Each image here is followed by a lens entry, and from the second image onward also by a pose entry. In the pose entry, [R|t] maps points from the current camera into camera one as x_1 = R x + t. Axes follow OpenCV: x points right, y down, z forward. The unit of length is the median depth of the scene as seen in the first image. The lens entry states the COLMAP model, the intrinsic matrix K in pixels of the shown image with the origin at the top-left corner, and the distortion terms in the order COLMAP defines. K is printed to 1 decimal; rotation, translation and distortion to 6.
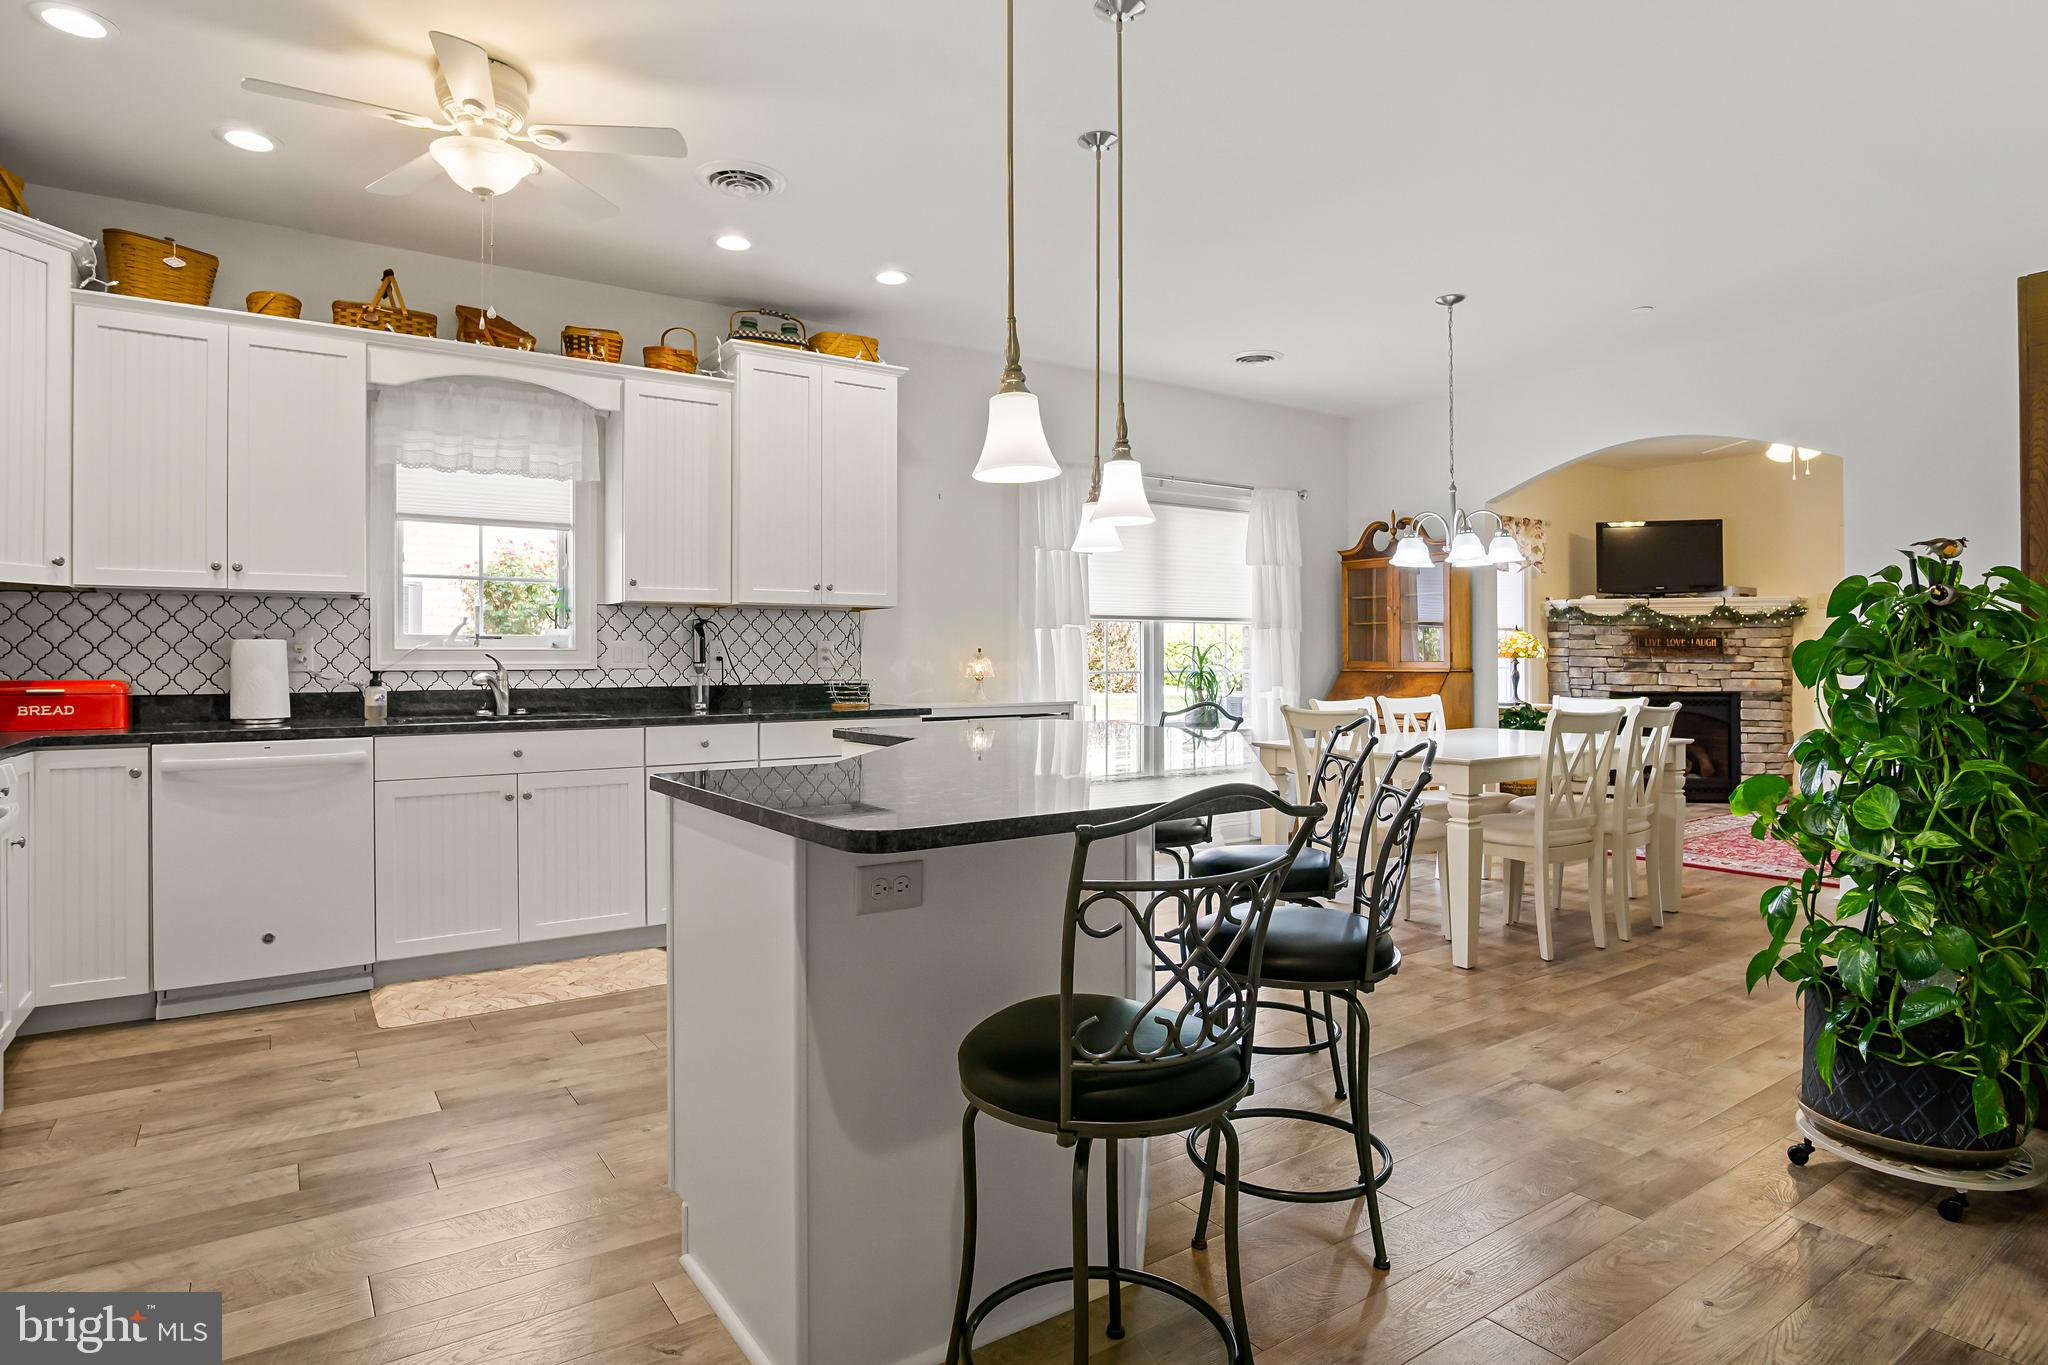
lens RADIAL K [[1105.8, 0, 1011.8], [0, 1105.8, 658.0], [0, 0, 1]] dist [-0.034810, 0.010096]
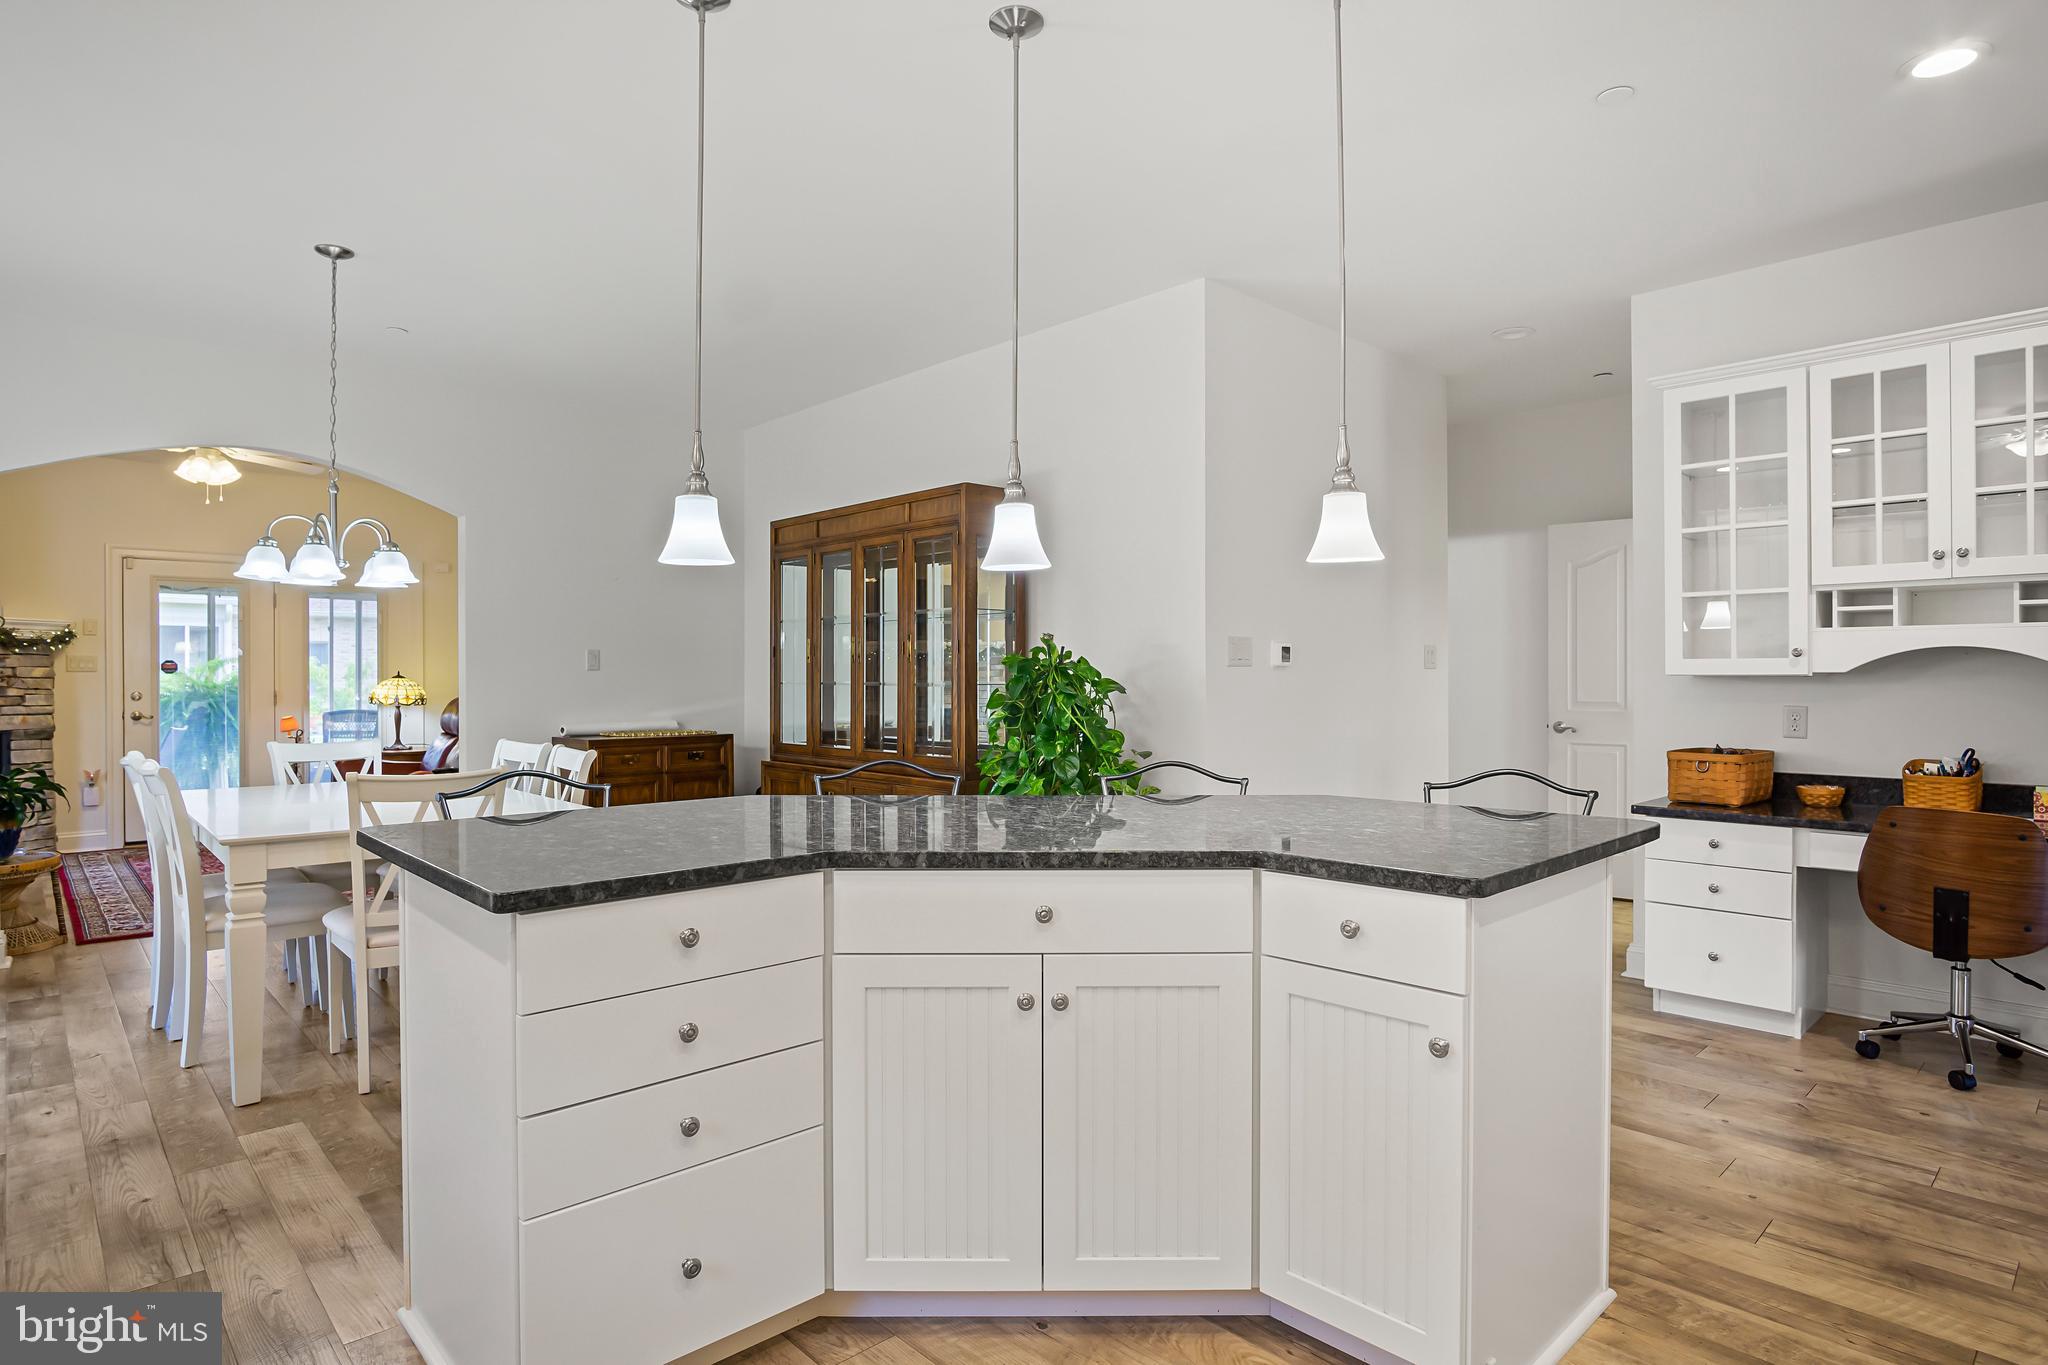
lens RADIAL K [[1105.8, 0, 1023.7], [0, 1105.8, 682.8], [0, 0, 1]] dist [-0.034810, 0.010096]
pose [[-0.161451, -0.004974, 0.986868, -0.274786], [-0.000218, 0.999987, 0.005005, -0.009994], [-0.986881, 0.000593, -0.161450, 0.374540]]
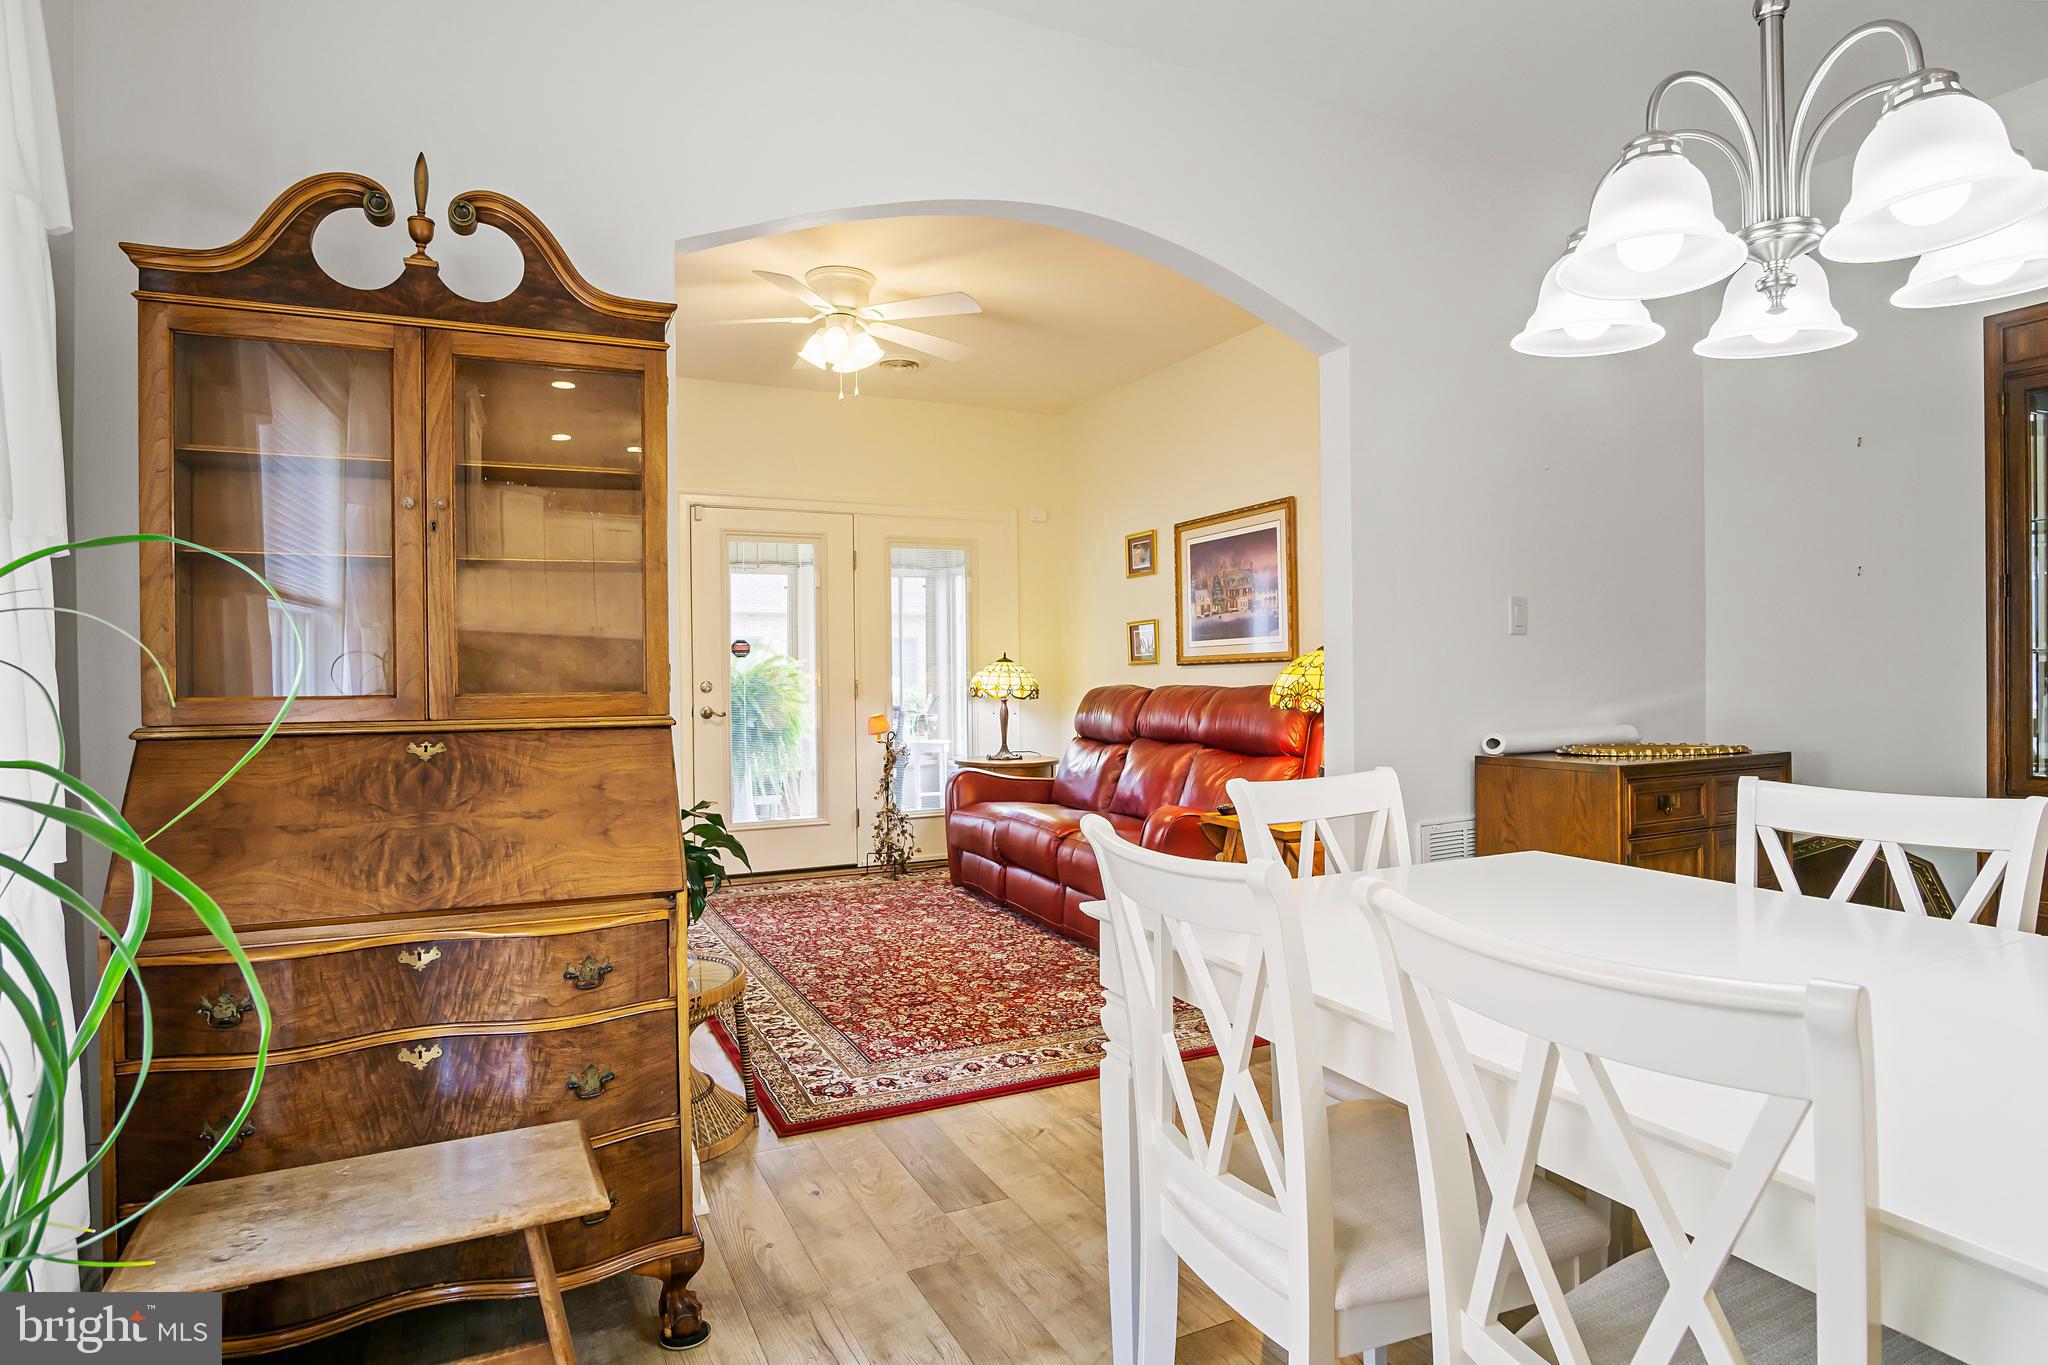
lens RADIAL K [[1105.8, 0, 1021.2], [0, 1105.8, 688.8], [0, 0, 1]] dist [-0.034810, 0.010096]
pose [[0.134906, -0.014467, 0.990753, 0.075473], [0.006324, 0.999886, 0.013739, -0.001229], [-0.990838, 0.004412, 0.134982, 0.671541]]
